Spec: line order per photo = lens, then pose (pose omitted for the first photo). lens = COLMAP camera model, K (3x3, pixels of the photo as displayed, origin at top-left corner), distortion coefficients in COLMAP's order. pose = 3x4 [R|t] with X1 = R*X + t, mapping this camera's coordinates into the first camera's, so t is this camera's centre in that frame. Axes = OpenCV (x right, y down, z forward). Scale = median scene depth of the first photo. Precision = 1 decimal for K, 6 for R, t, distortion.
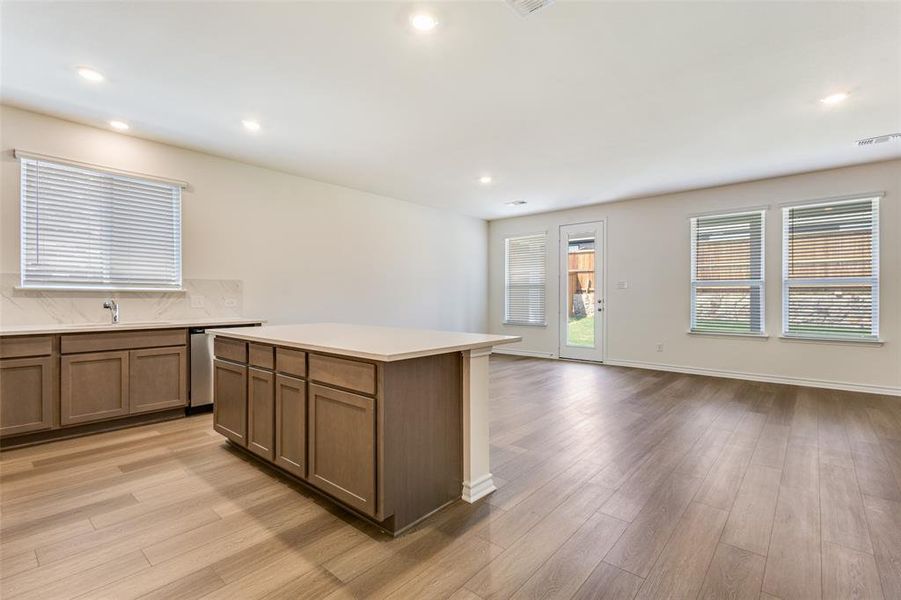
lens RADIAL K [[416.0, 0, 447.6], [0, 416.0, 300.2], [0, 0, 1]] dist [0.009976, 0.000012]
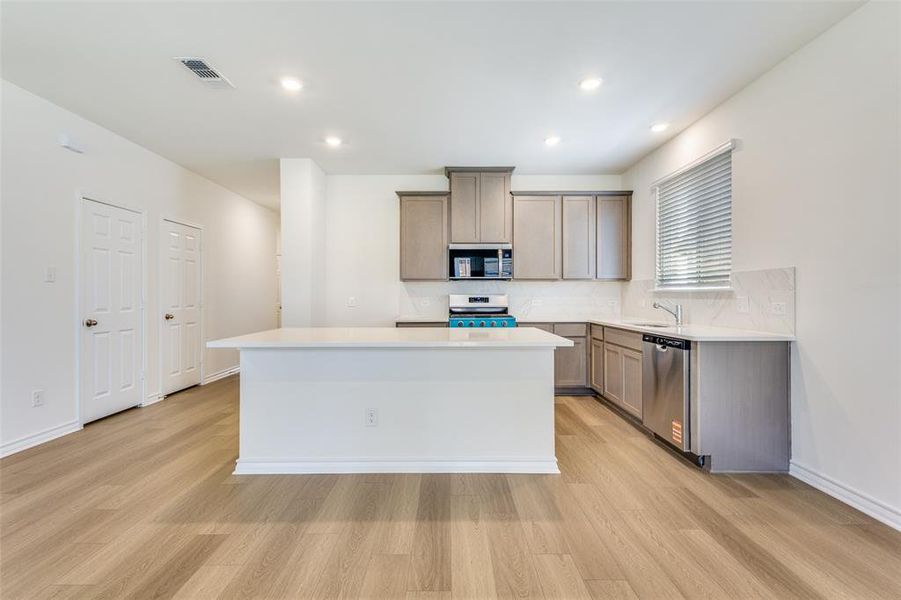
lens RADIAL K [[416.0, 0, 453.5], [0, 416.0, 298.4], [0, 0, 1]] dist [0.008963, -0.000427]
pose [[-0.754934, 0.000785, -0.655800, 0.199116], [-0.004236, 0.999973, 0.006074, -0.007962], [0.655787, 0.007364, -0.754910, 1.135692]]
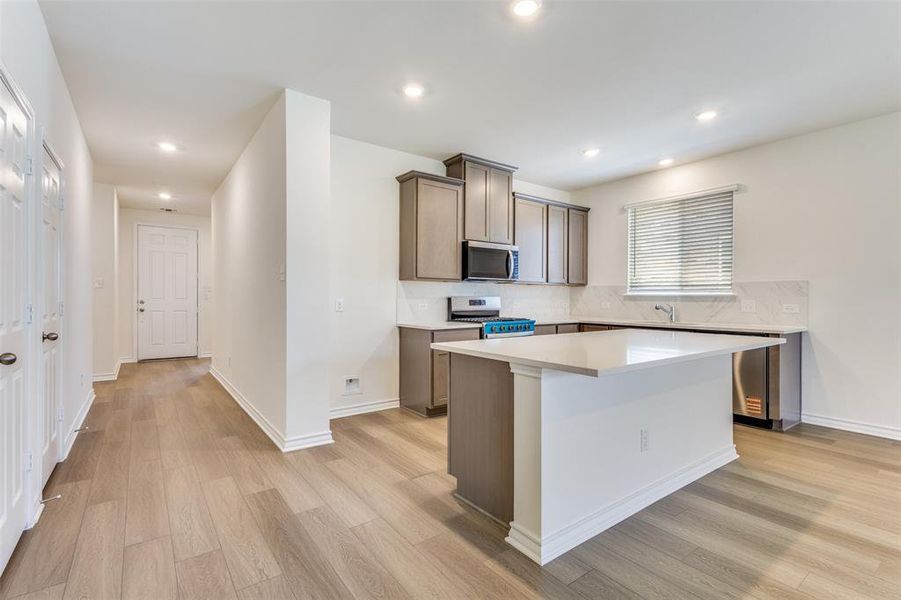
lens RADIAL K [[416.0, 0, 447.6], [0, 416.0, 300.2], [0, 0, 1]] dist [0.009976, 0.000012]
pose [[-0.219332, 0.000906, -0.975650, 0.443168], [-0.009848, 0.999947, 0.003142, -0.005797], [0.975601, 0.010297, -0.219311, 0.511375]]
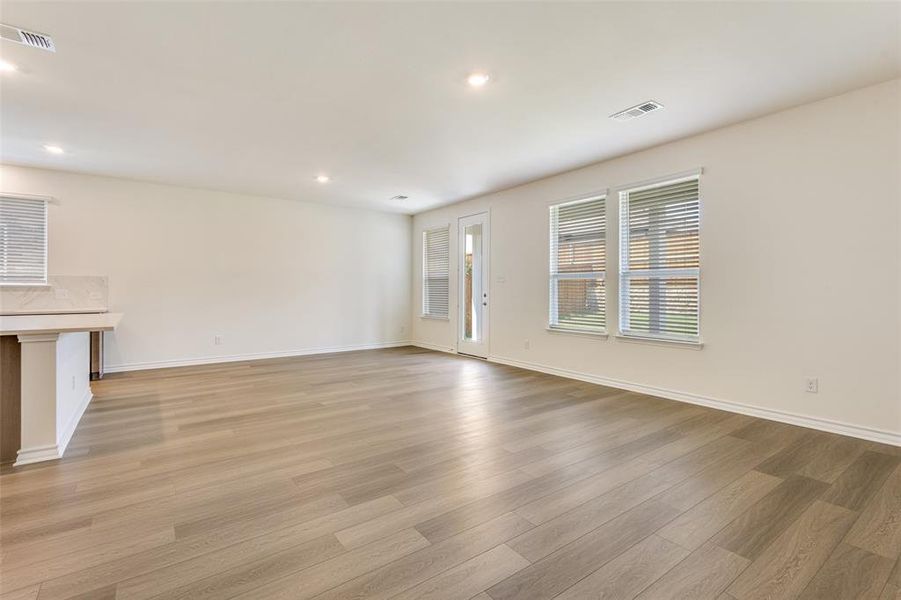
lens RADIAL K [[422.7, 0, 448.5], [0, 422.7, 287.4], [0, 0, 1]] dist [0.014200, 0.000427]
pose [[0.973233, -0.001115, -0.229818, 0.734908], [-0.002272, 0.999893, -0.014473, -0.001611], [0.229810, 0.014608, 0.973126, 0.043832]]
